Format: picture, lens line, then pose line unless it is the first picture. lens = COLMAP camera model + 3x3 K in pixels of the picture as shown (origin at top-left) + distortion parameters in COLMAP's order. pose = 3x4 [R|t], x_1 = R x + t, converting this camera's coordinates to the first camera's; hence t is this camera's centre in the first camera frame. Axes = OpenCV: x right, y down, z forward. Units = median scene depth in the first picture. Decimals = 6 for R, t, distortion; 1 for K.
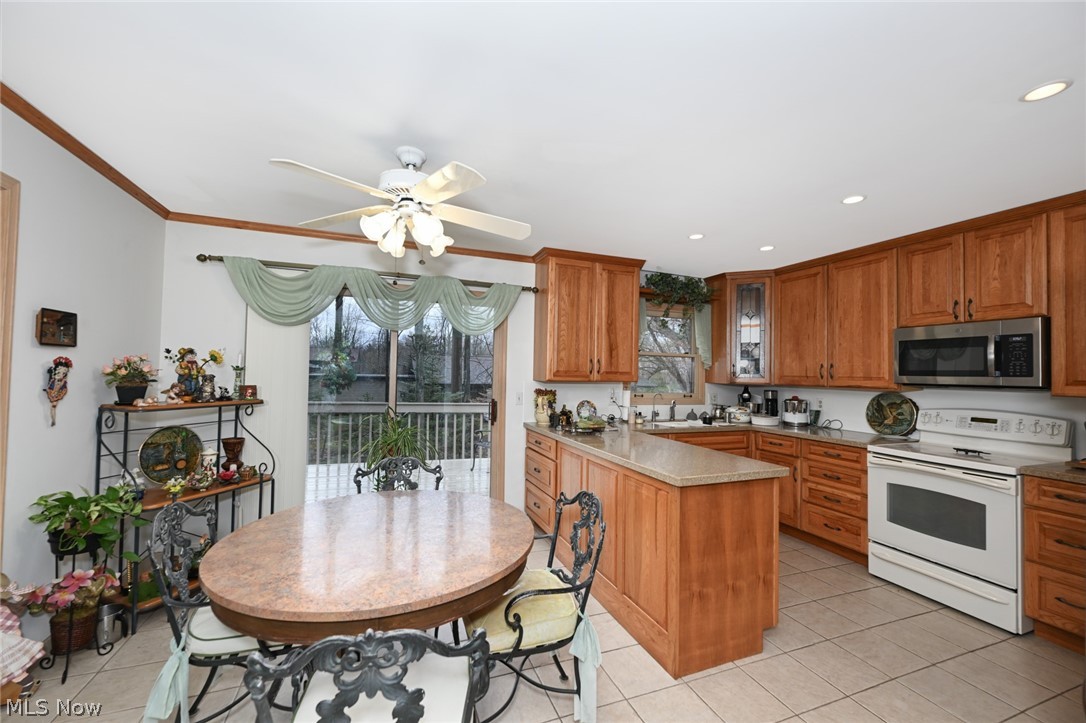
lens RADIAL K [[431.0, 0, 540.7], [0, 431.0, 362.2], [0, 0, 1]] dist [-0.000860, -0.000020]
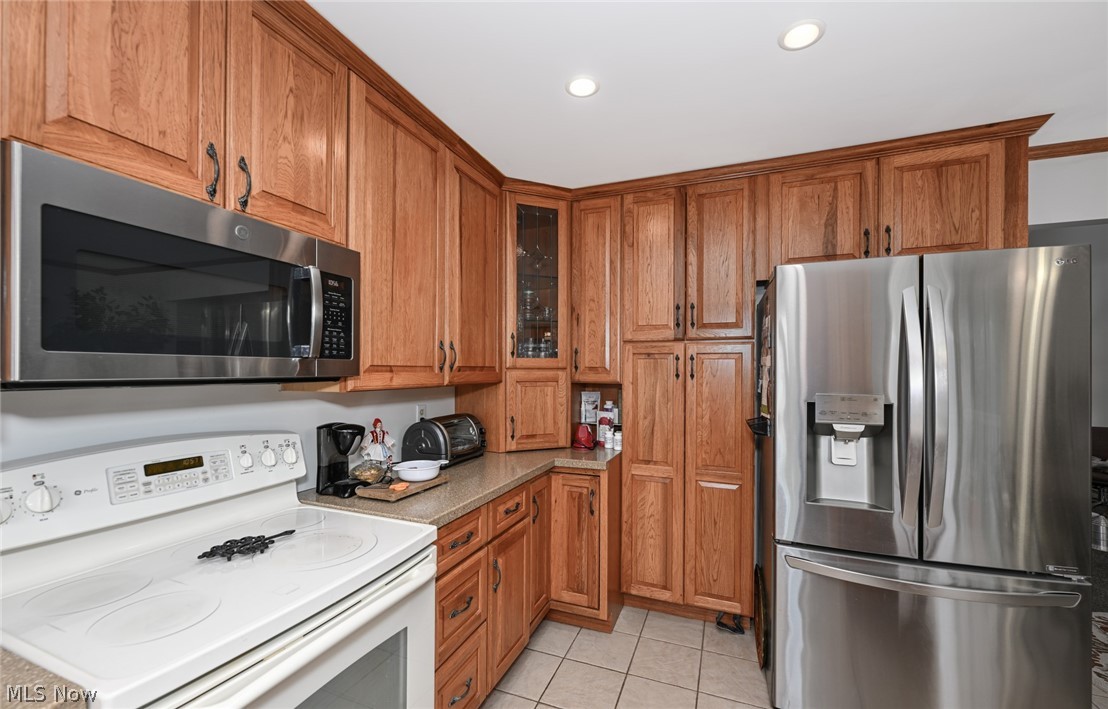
lens RADIAL K [[446.2, 0, 552.9], [0, 446.2, 370.1], [0, 0, 1]] dist [0.000108, -0.000031]
pose [[-0.733890, -0.023940, 0.678846, 0.391027], [-0.036844, 0.999310, -0.004590, 0.028226], [-0.678268, -0.028380, -0.734266, 0.846093]]
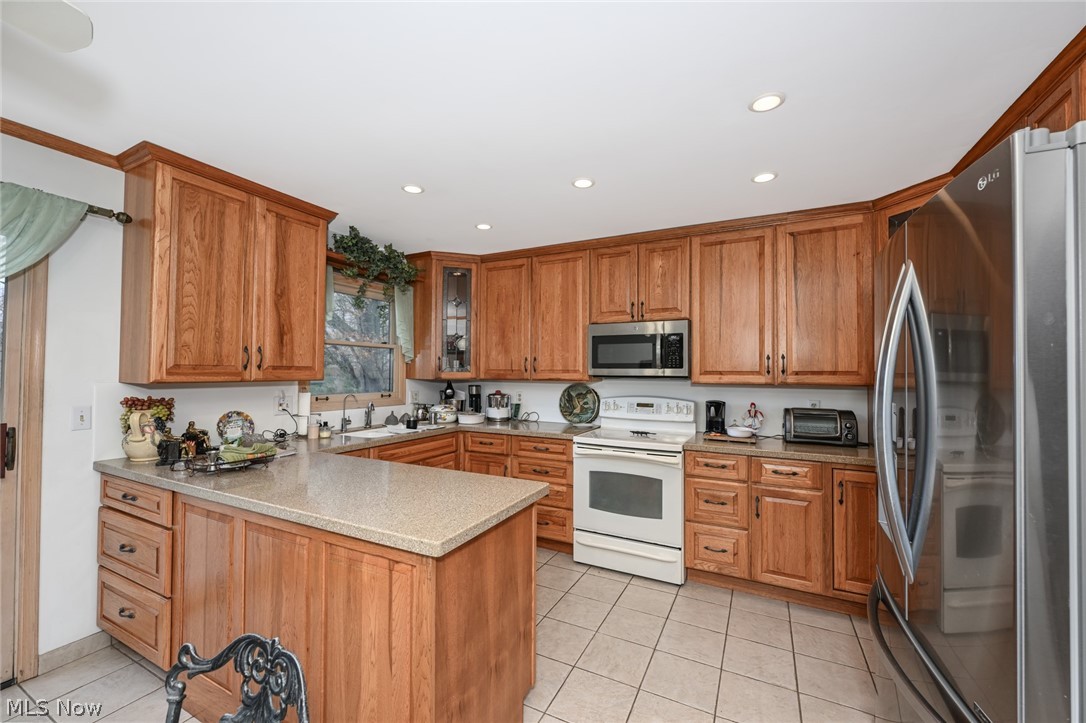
lens RADIAL K [[432.7, 0, 543.3], [0, 432.7, 363.0], [0, 0, 1]] dist [-0.000827, -0.000110]
pose [[0.739788, -0.000498, 0.672840, 0.013081], [-0.009566, 0.999891, 0.011258, 0.006014], [-0.672772, -0.014764, 0.739702, 0.242569]]
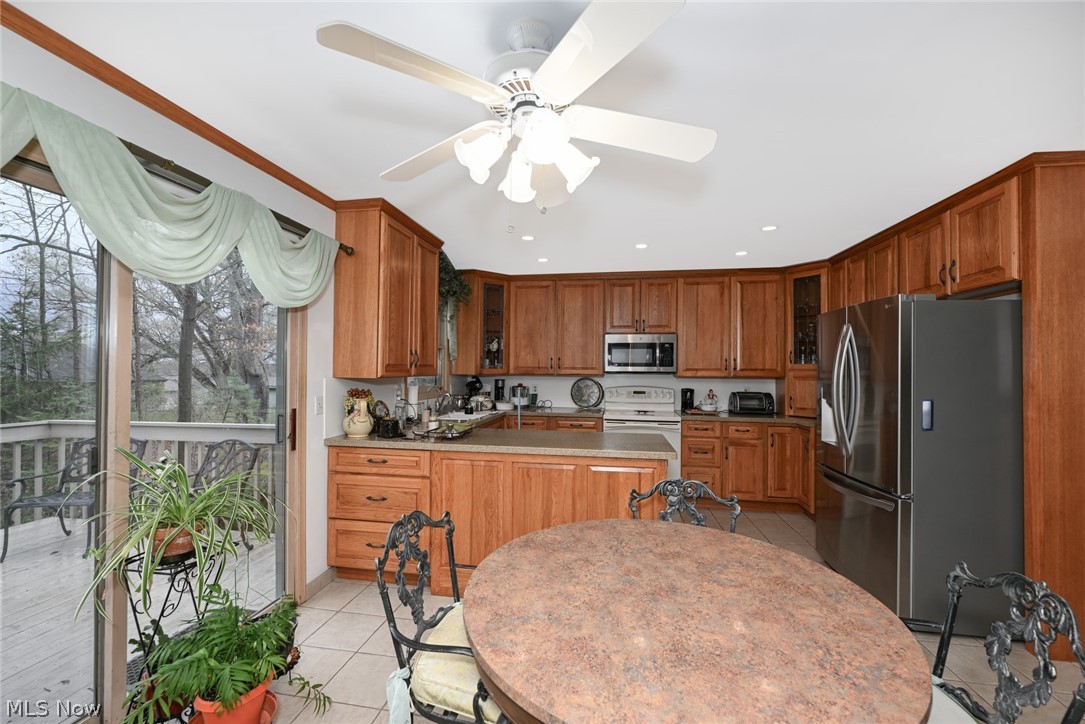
lens RADIAL K [[432.3, 0, 542.8], [0, 432.3, 363.5], [0, 0, 1]] dist [-0.000827, -0.000110]
pose [[0.510418, -0.004965, 0.859912, -0.485300], [-0.020358, 0.999633, 0.017856, -0.000398], [-0.859685, -0.026620, 0.510130, 0.369250]]
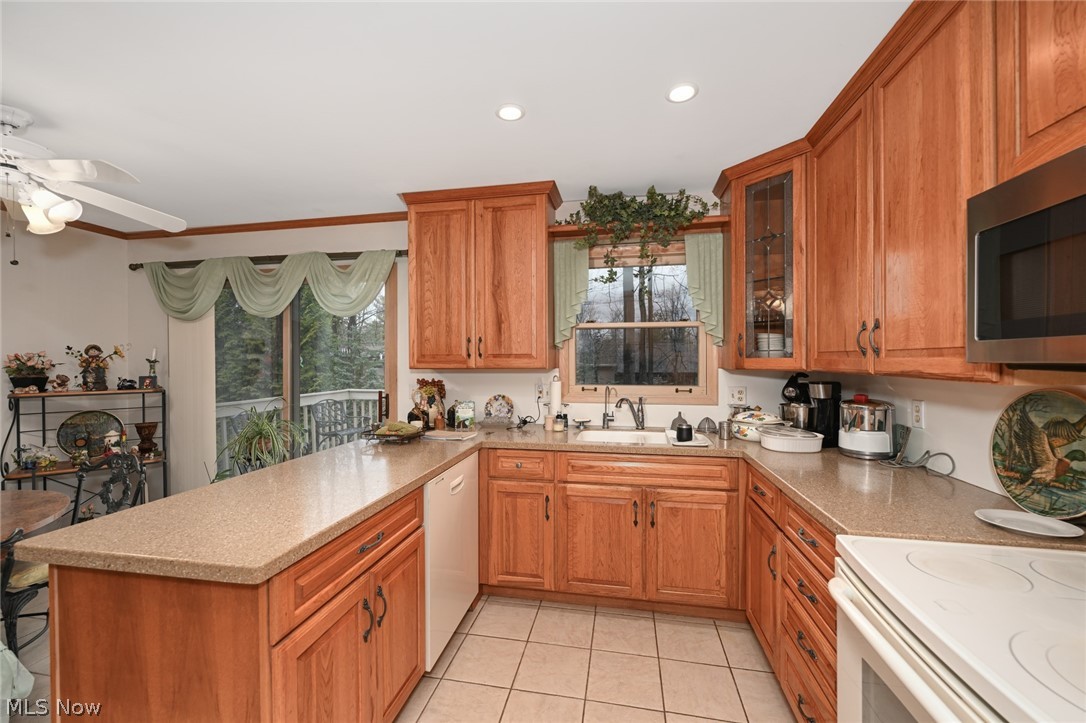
lens RADIAL K [[432.7, 0, 543.3], [0, 432.7, 363.0], [0, 0, 1]] dist [-0.000827, -0.000110]
pose [[0.848787, -0.019134, -0.528388, 0.620395], [0.033800, 0.999265, 0.018110, 0.027362], [0.527653, -0.033231, 0.848810, 0.470004]]
